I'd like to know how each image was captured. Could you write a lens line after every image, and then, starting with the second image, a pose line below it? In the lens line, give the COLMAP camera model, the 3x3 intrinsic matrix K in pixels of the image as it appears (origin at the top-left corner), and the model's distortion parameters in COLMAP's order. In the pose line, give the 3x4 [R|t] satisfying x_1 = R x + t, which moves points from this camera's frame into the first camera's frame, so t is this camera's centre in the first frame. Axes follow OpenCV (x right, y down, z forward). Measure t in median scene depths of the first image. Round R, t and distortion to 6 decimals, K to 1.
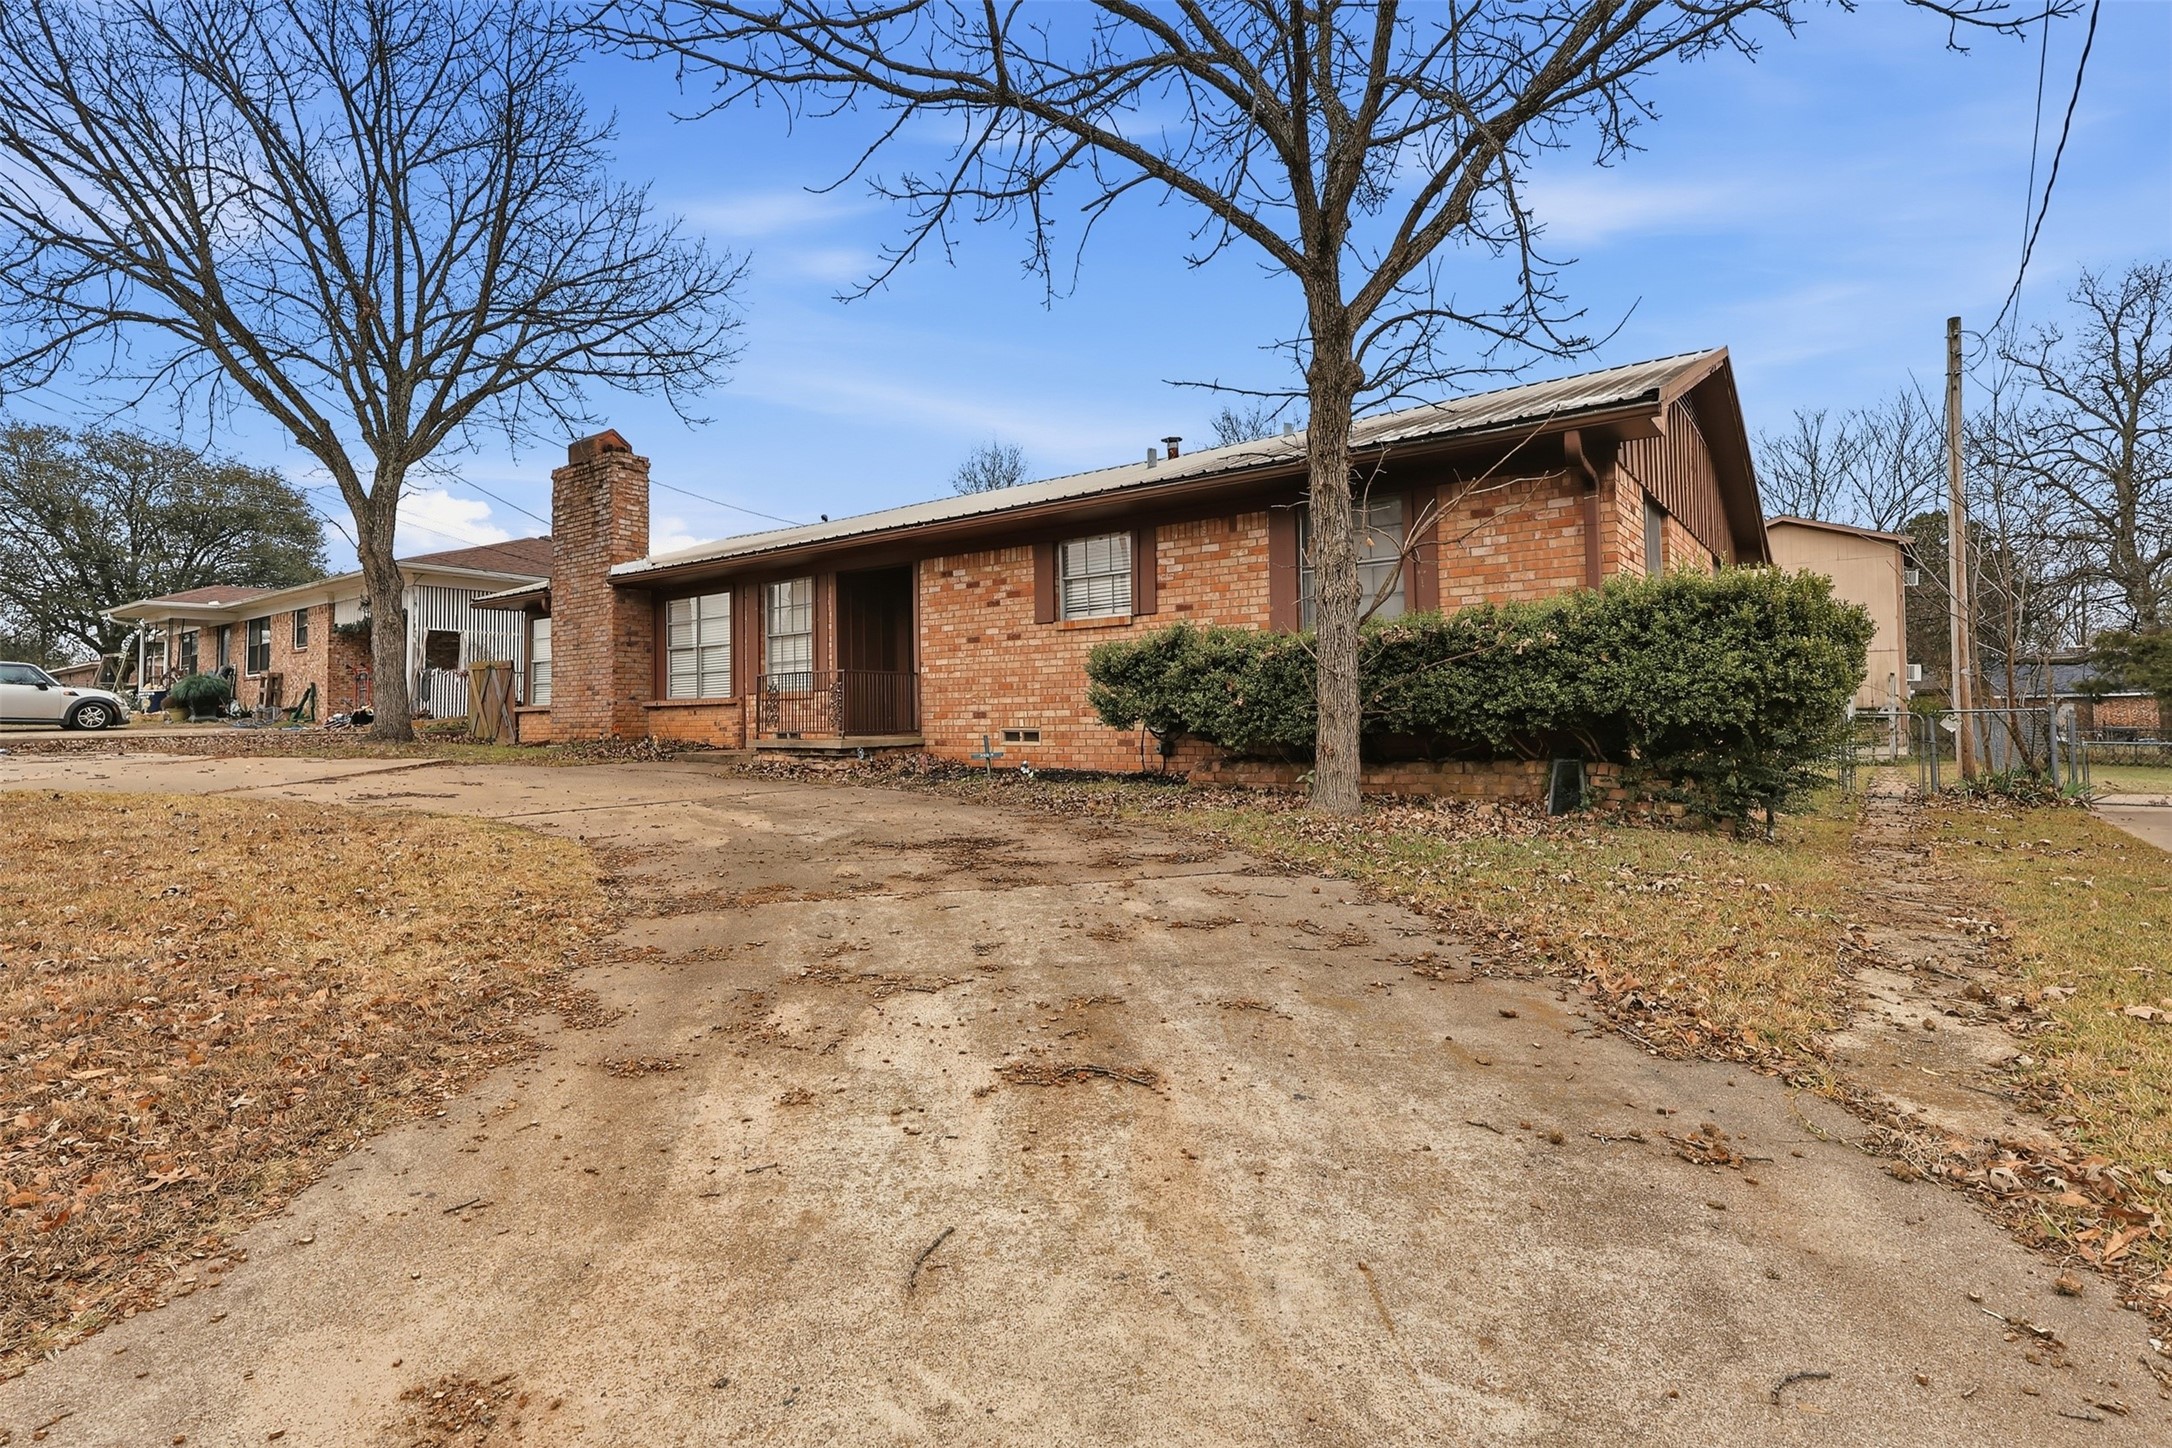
lens RADIAL K [[1009.3, 0, 1095.7], [0, 1009.3, 691.8], [0, 0, 1]] dist [0.000269, 0.000608]
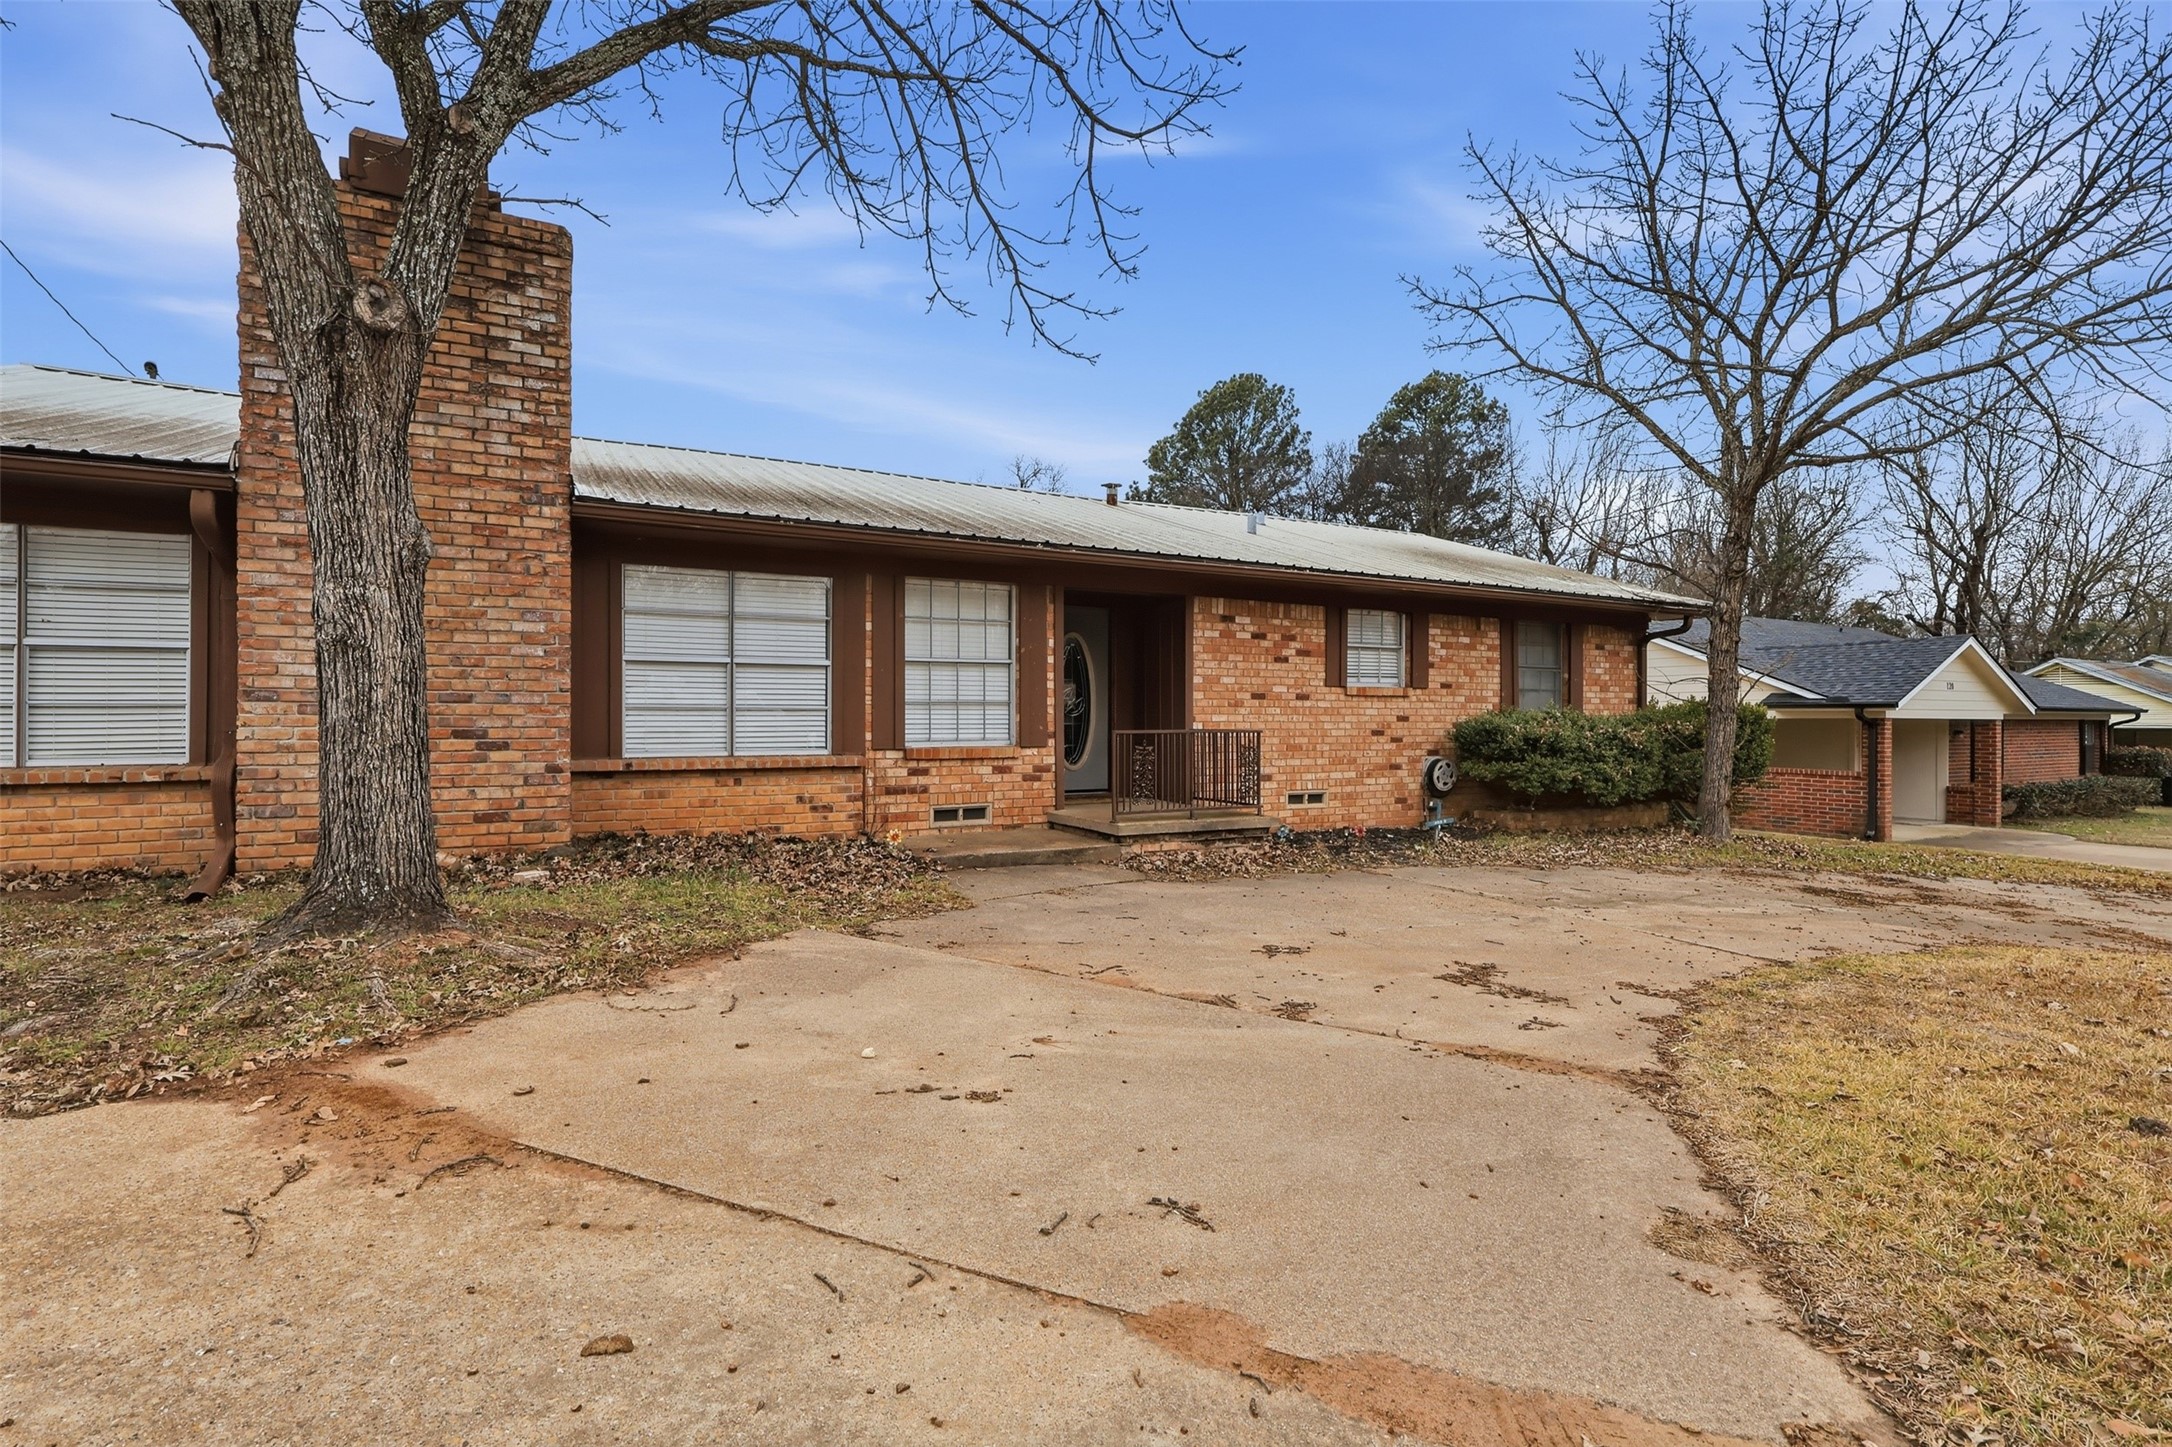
lens RADIAL K [[1009.3, 0, 1070.8], [0, 1009.3, 722.1], [0, 0, 1]] dist [0.000269, 0.000608]
pose [[0.441585, 0.010205, 0.897161, -1.030213], [-0.035525, 0.999350, 0.006118, -0.027587], [-0.896516, -0.034573, 0.441661, 0.753054]]
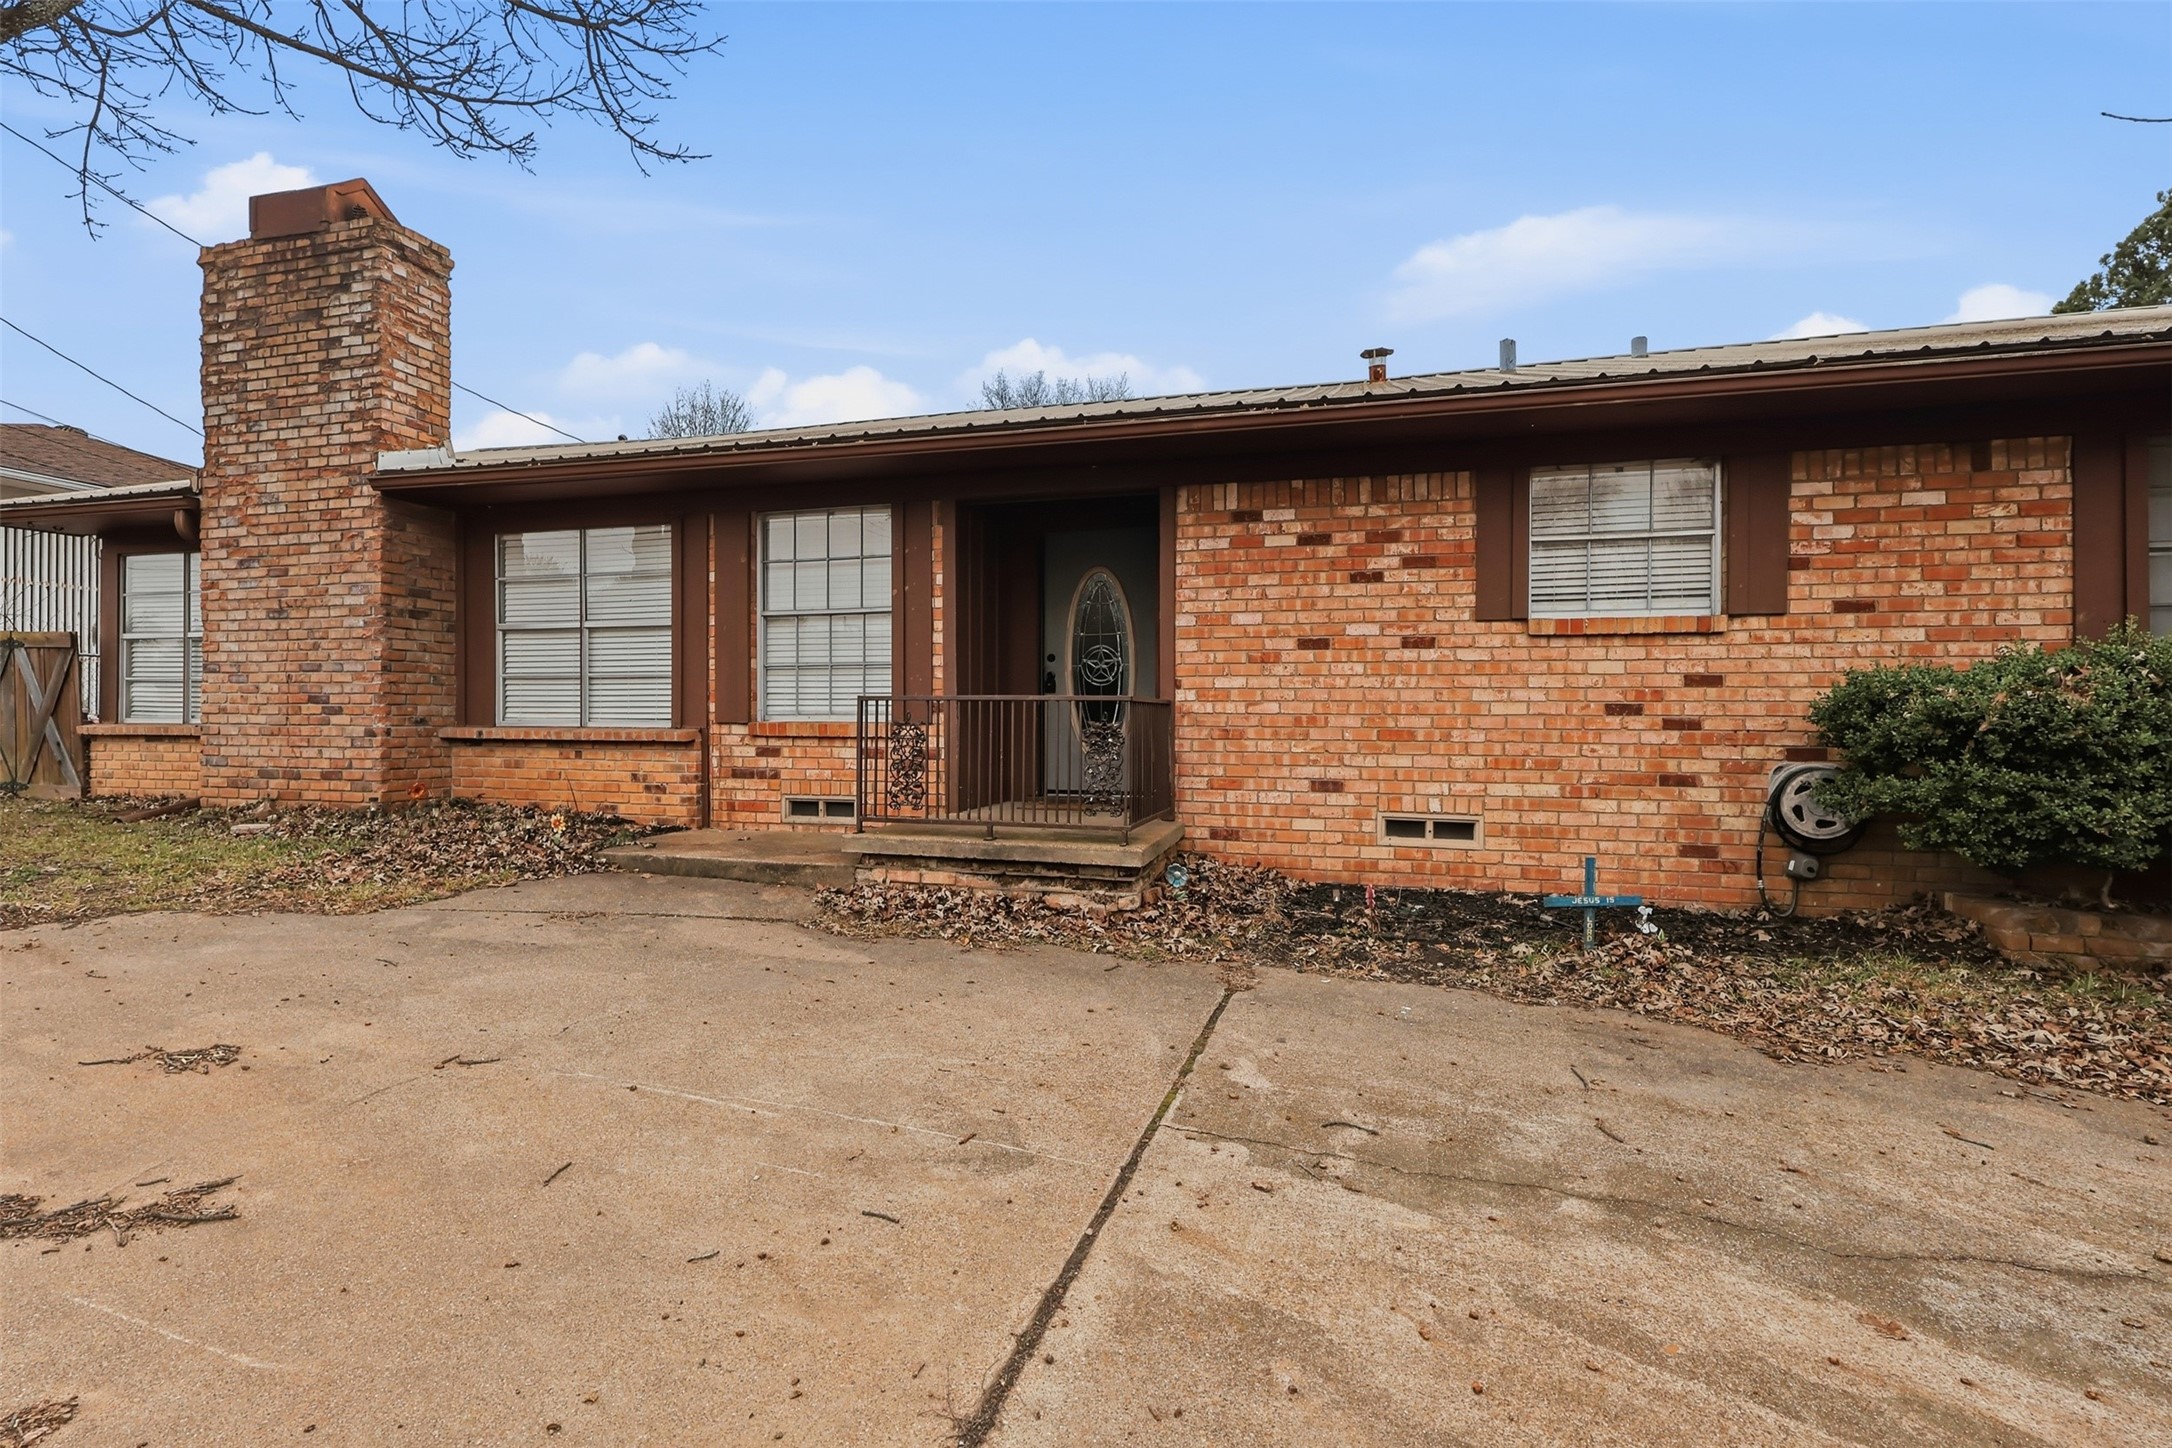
lens RADIAL K [[1009.3, 0, 1077.4], [0, 1009.3, 721.6], [0, 0, 1]] dist [0.000269, 0.000608]
pose [[0.942017, 0.015651, 0.335199, -0.418653], [-0.027161, 0.999190, 0.029677, -0.023142], [-0.334464, -0.037061, 0.941680, 0.545396]]
